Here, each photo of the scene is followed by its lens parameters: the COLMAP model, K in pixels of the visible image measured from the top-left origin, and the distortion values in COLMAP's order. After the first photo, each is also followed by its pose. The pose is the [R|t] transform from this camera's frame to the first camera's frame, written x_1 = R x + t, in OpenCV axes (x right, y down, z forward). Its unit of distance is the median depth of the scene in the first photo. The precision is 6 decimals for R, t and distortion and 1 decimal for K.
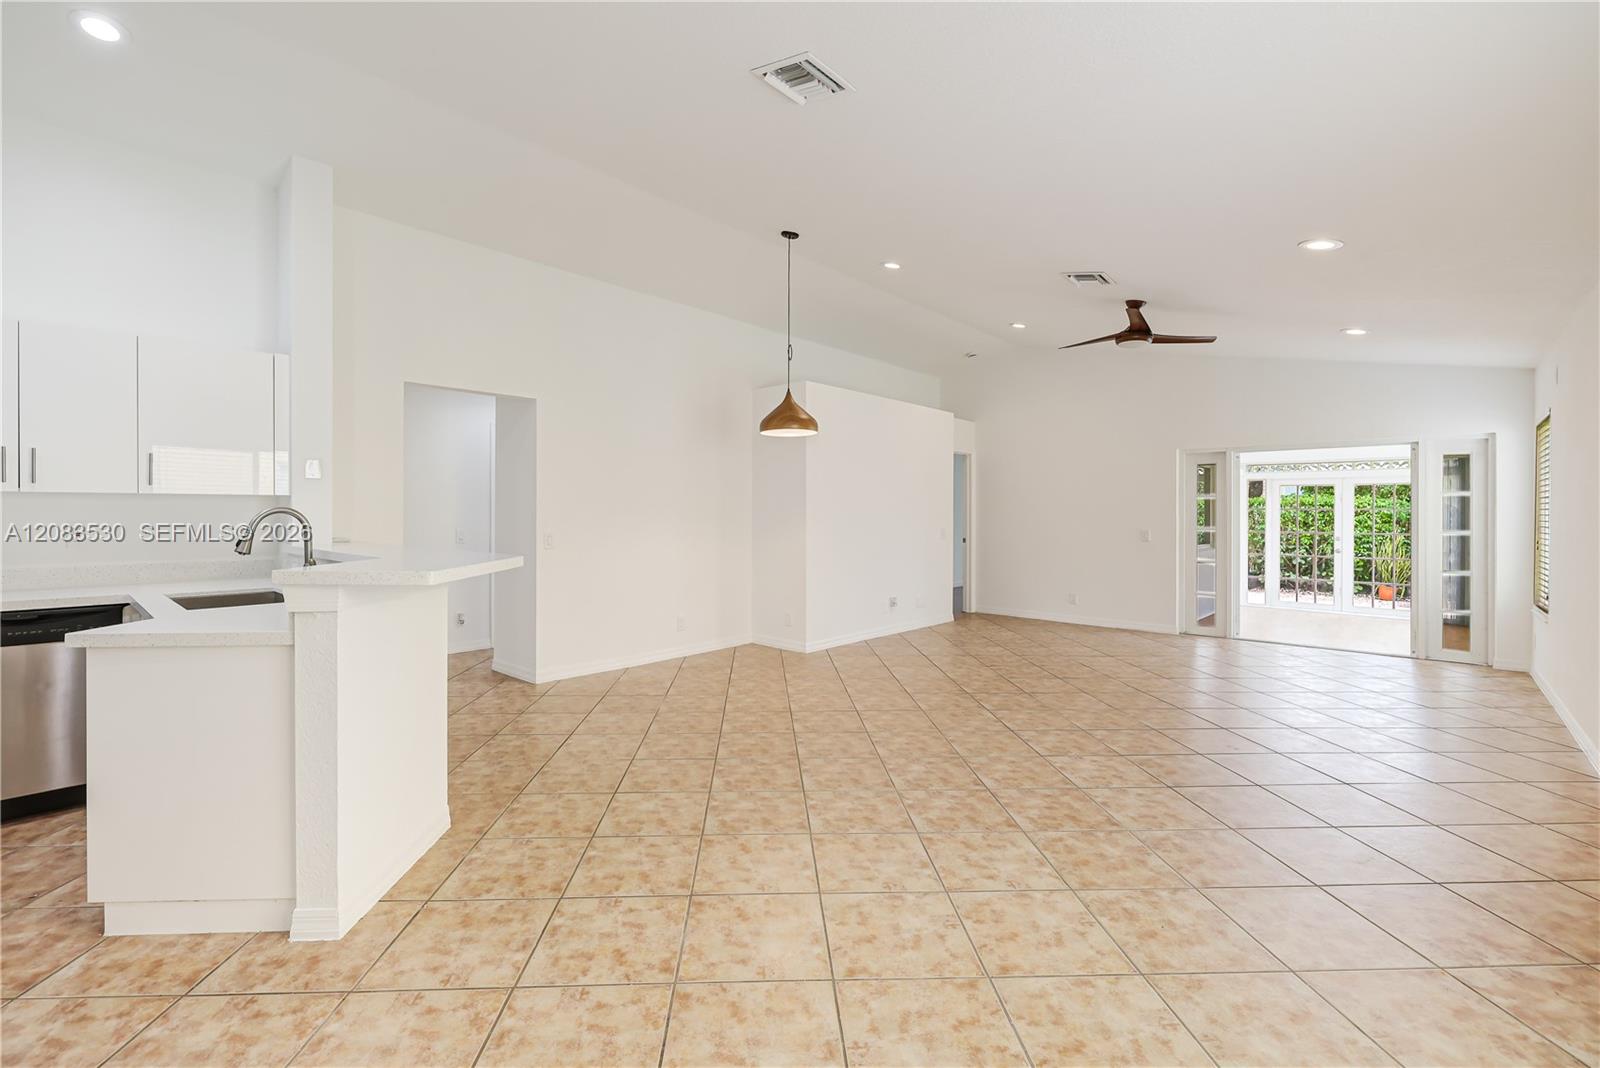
lens RADIAL K [[686.8, 0, 791.5], [0, 686.8, 516.8], [0, 0, 1]] dist [0.002360, -0.000660]
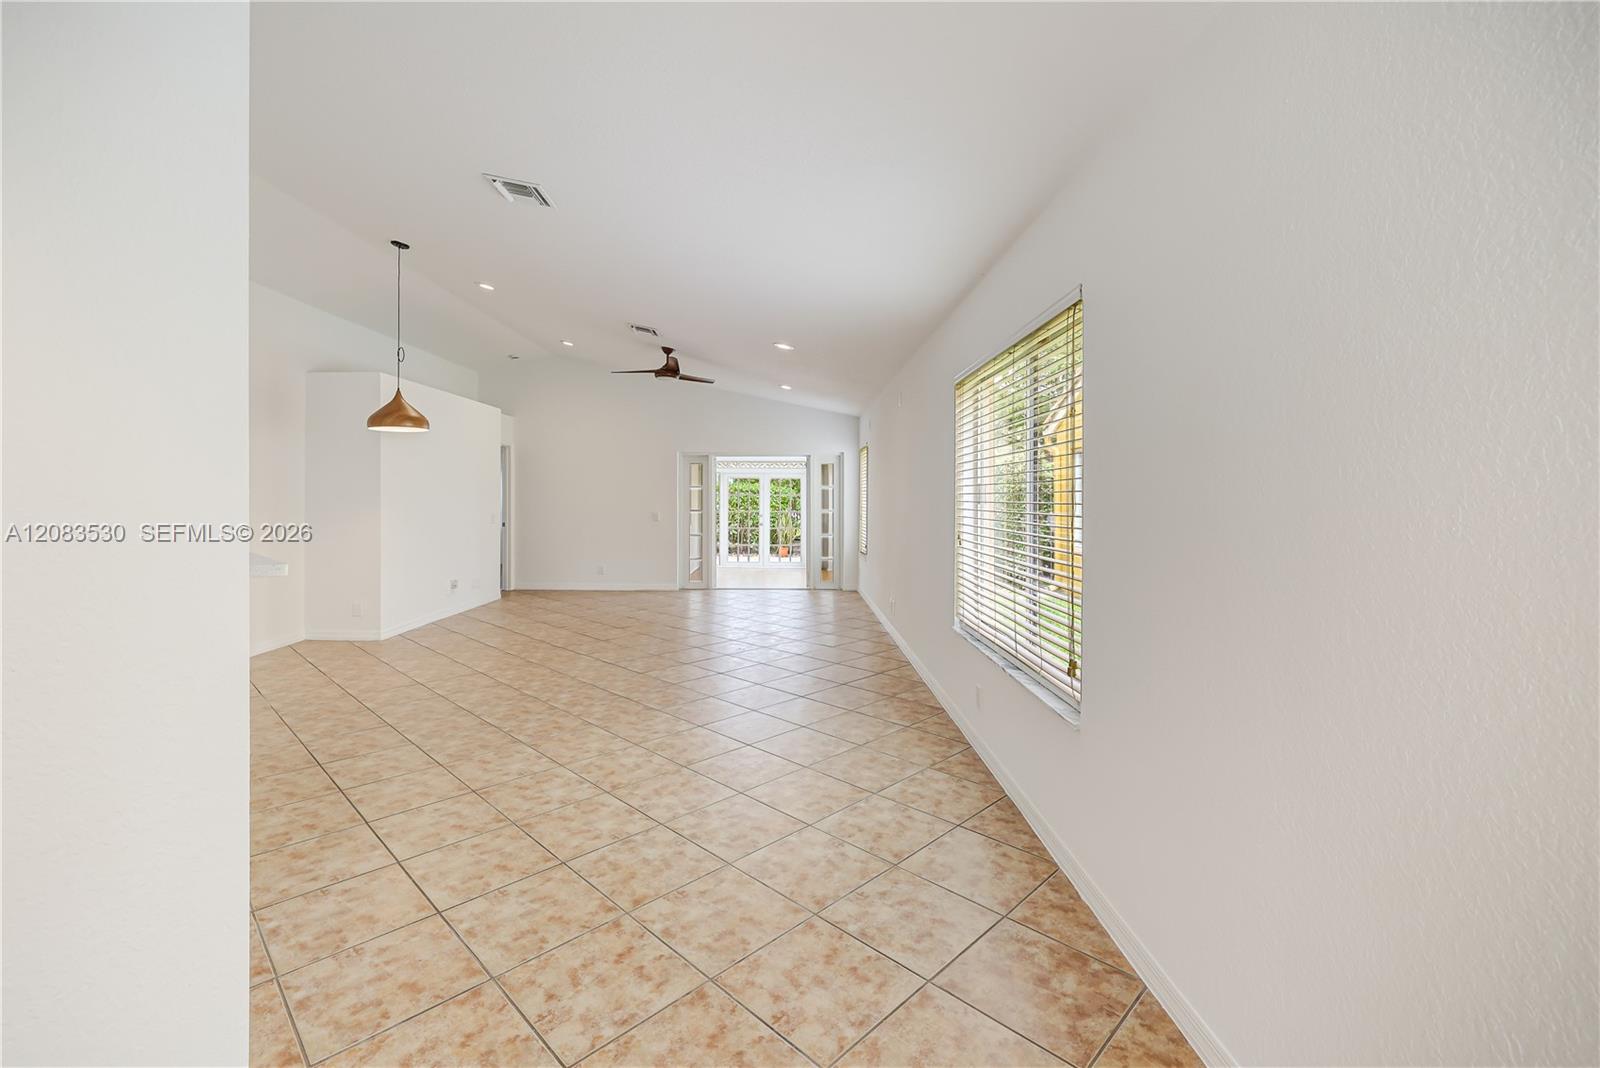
lens RADIAL K [[686.8, 0, 779.5], [0, 686.8, 520.1], [0, 0, 1]] dist [0.002360, -0.000660]
pose [[0.744545, -0.024090, 0.667137, -0.242989], [0.001291, 0.999399, 0.034646, -0.015323], [-0.667571, -0.024934, 0.744129, -0.170209]]
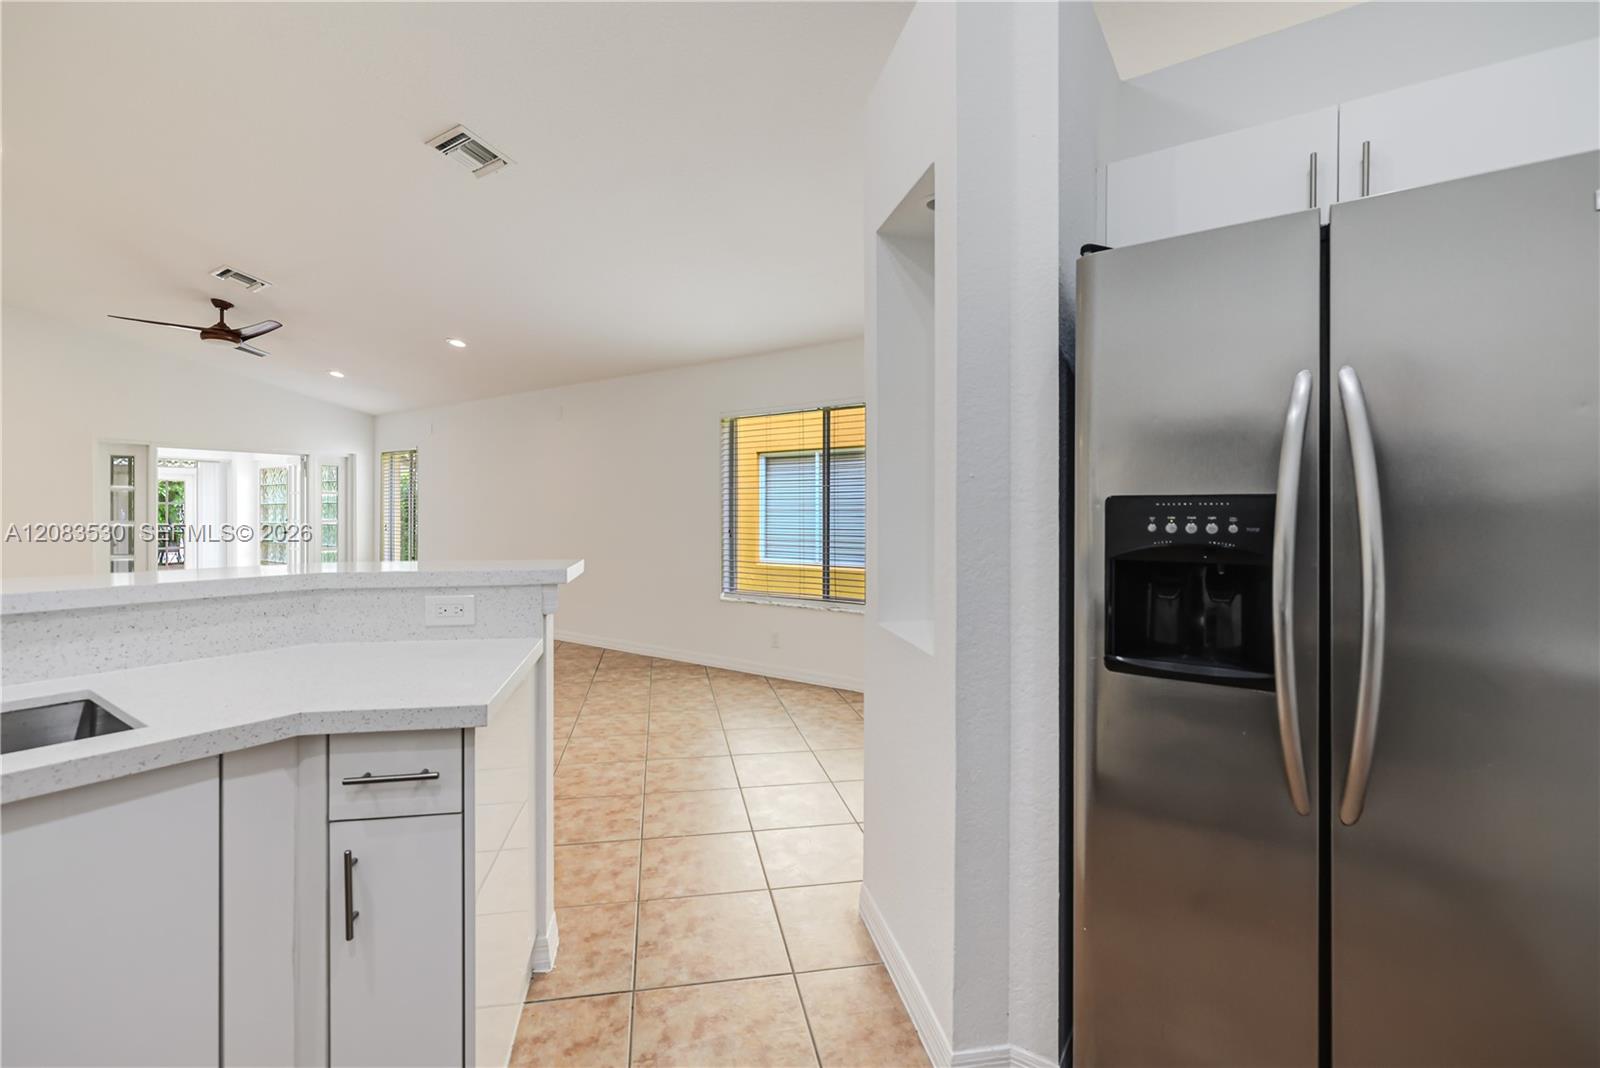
lens RADIAL K [[686.8, 0, 791.3], [0, 686.8, 516.8], [0, 0, 1]] dist [0.002360, -0.000660]
pose [[-0.148993, -0.010849, 0.988779, -0.609137], [0.004053, 0.999925, 0.011582, -0.000525], [-0.988830, 0.005733, -0.148938, 0.295380]]
